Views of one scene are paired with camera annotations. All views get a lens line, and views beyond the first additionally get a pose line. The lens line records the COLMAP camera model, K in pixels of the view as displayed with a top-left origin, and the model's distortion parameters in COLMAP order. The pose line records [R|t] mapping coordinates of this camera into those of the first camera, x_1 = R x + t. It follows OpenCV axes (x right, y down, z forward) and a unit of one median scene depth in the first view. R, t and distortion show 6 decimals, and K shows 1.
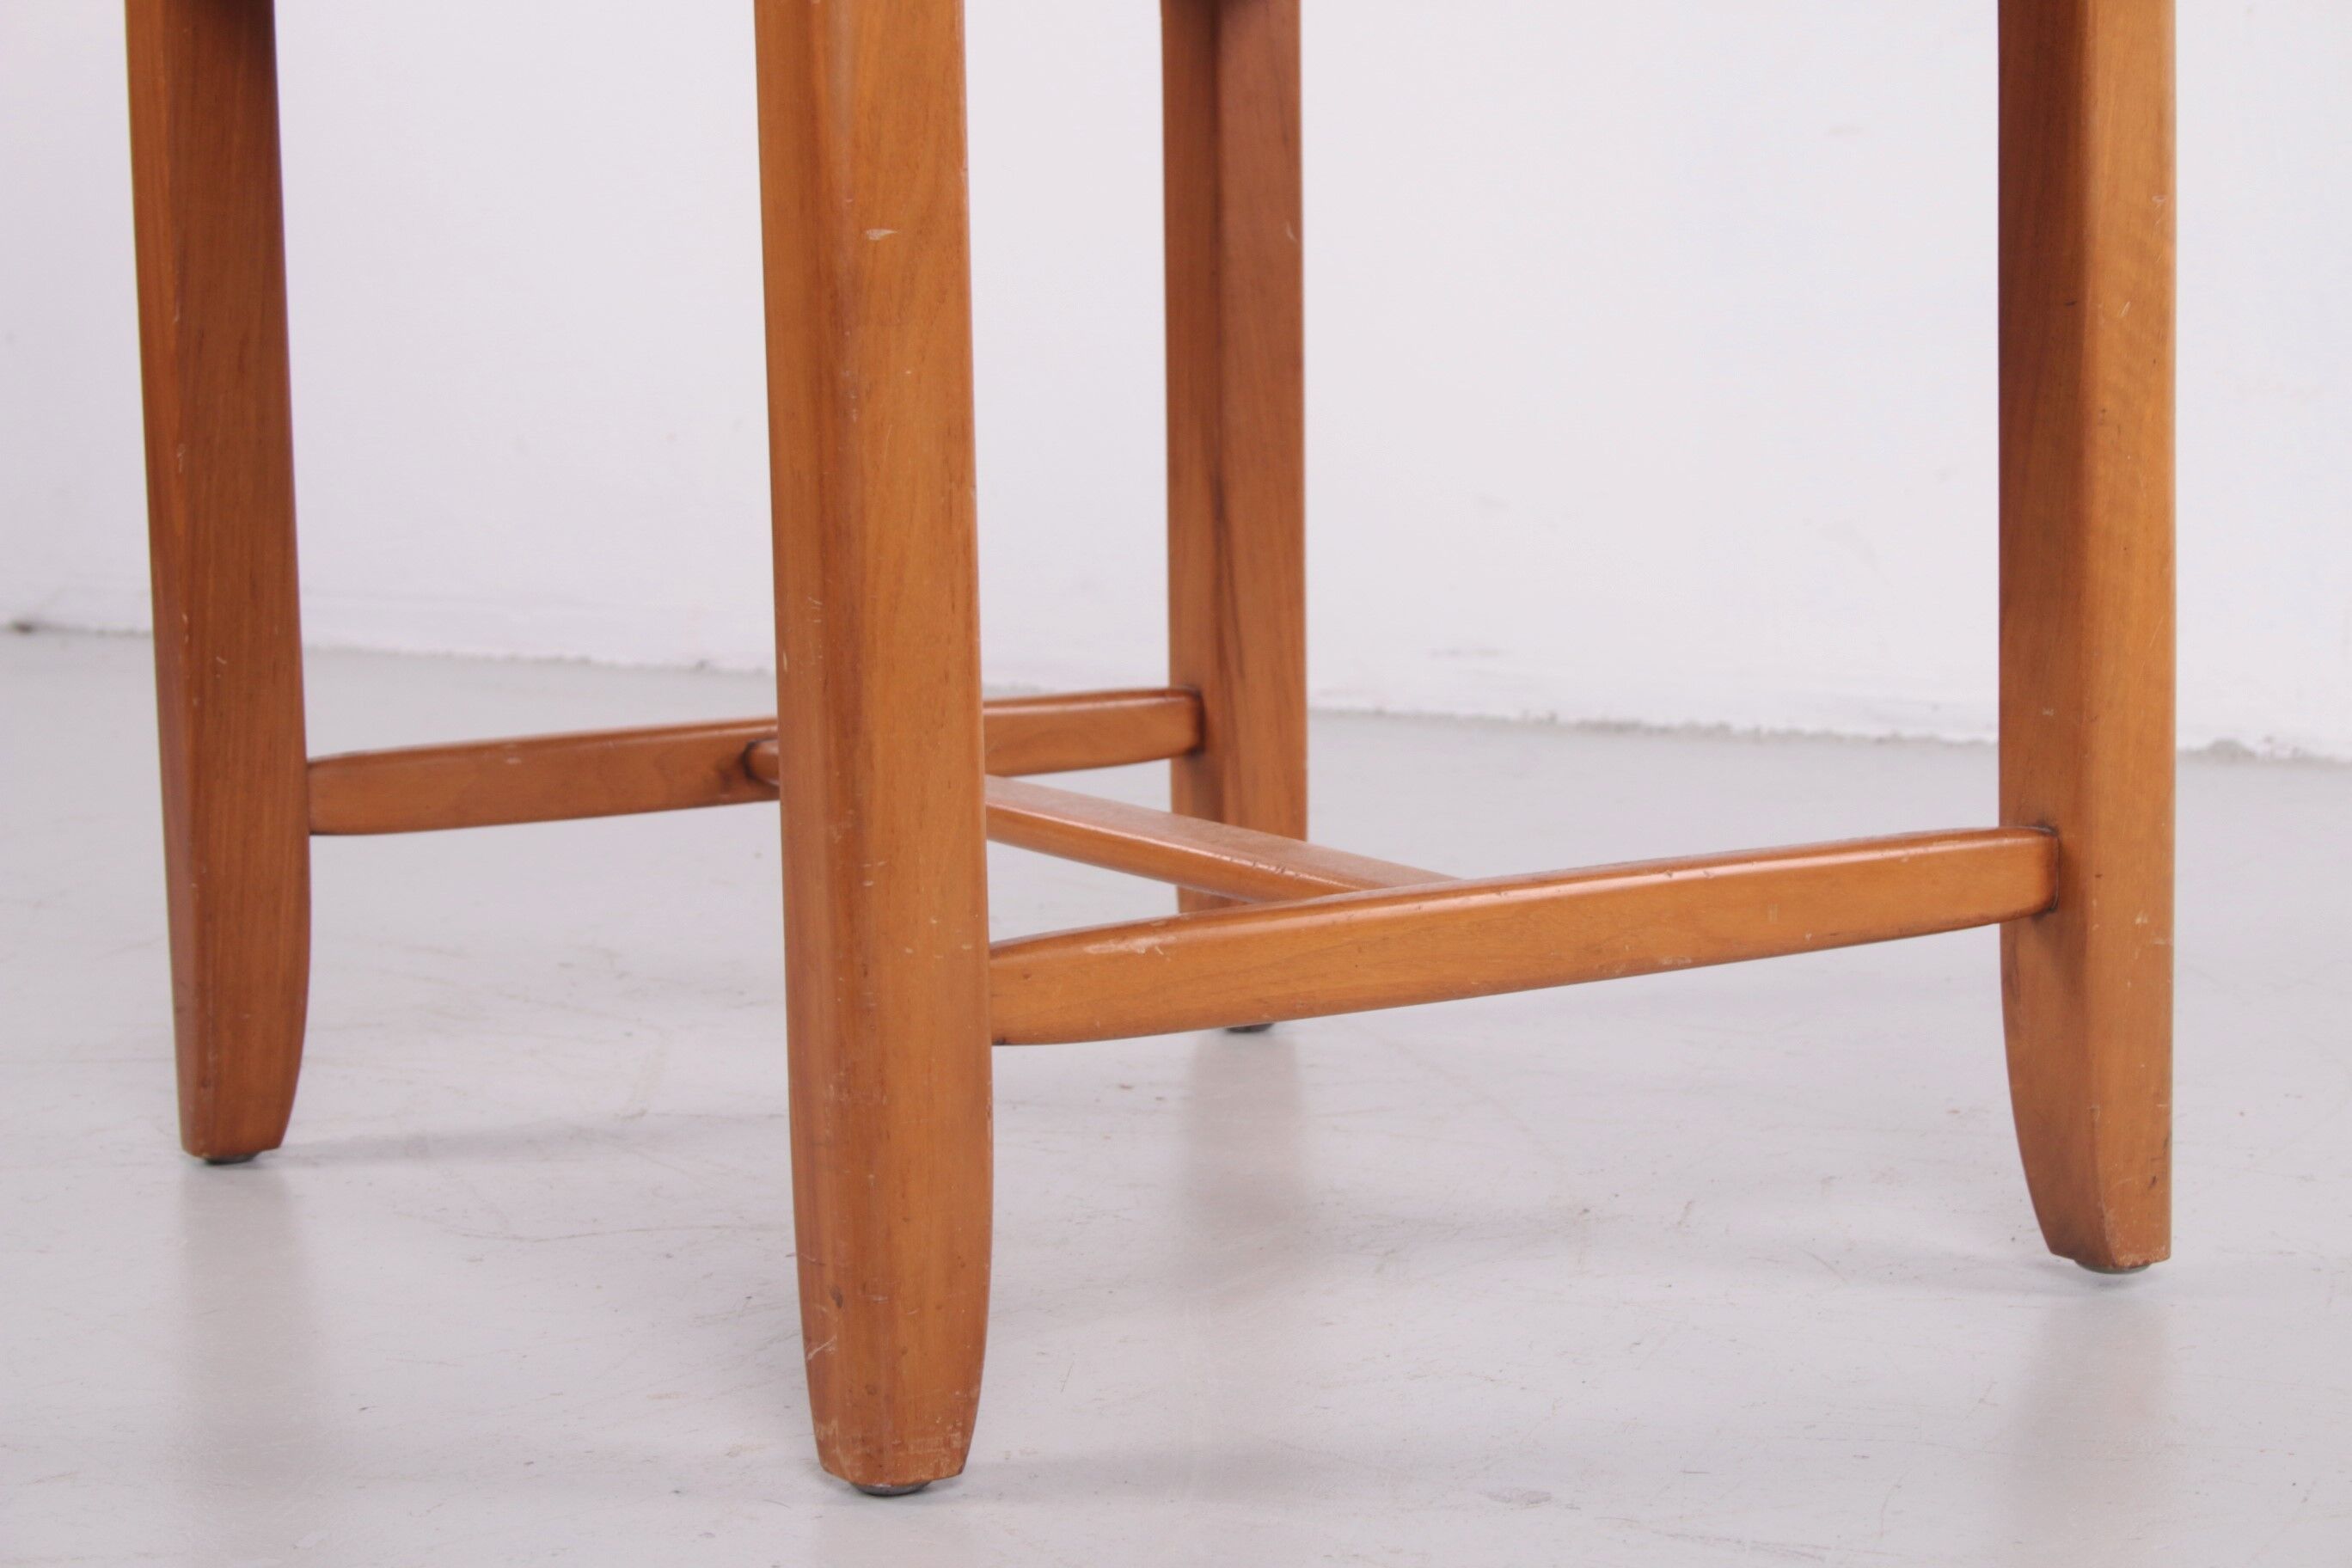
lens RADIAL K [[4675.9, 0, 1176.0], [0, 4675.9, 784.0], [0, 0, 1]] dist [0.013618, 0.205232]
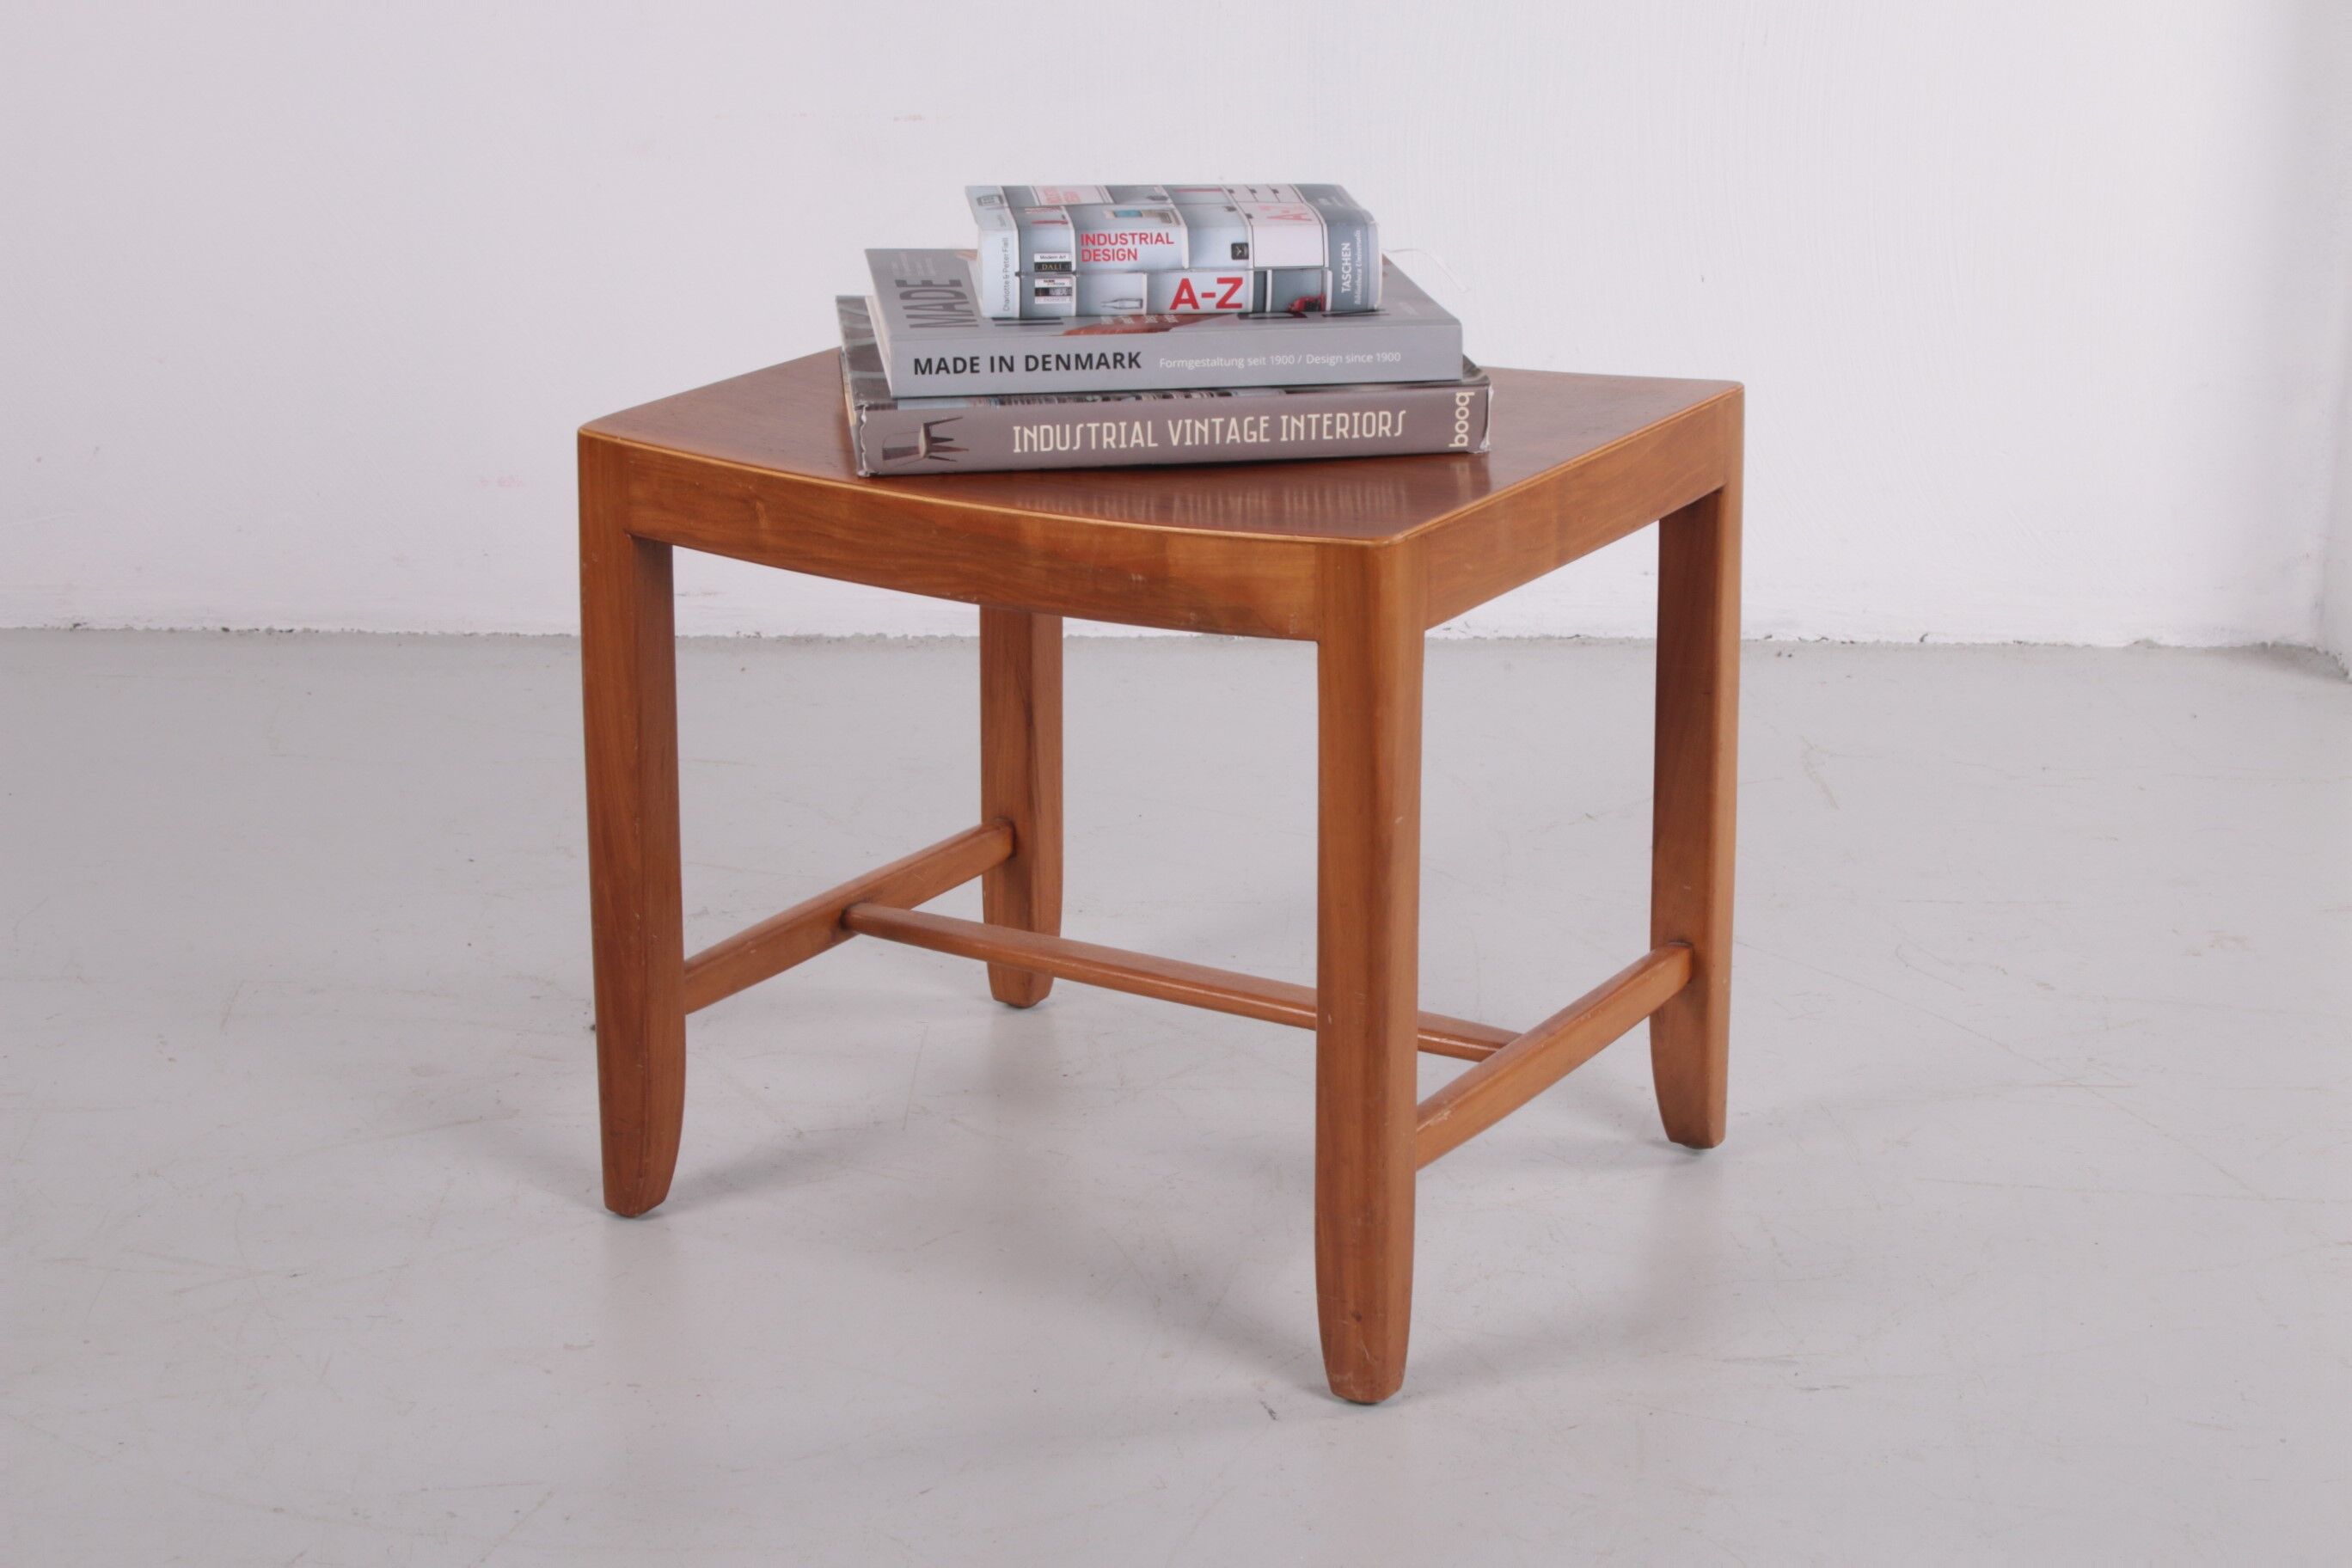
lens RADIAL K [[4338.3, 0, 1176.0], [0, 4338.3, 784.0], [0, 0, 1]] dist [0.044741, 0.289302]
pose [[0.877598, -0.121831, 0.463658, -0.699675], [0.042764, 0.983208, 0.177406, -0.323210], [-0.477486, -0.135864, 0.868072, -0.405145]]
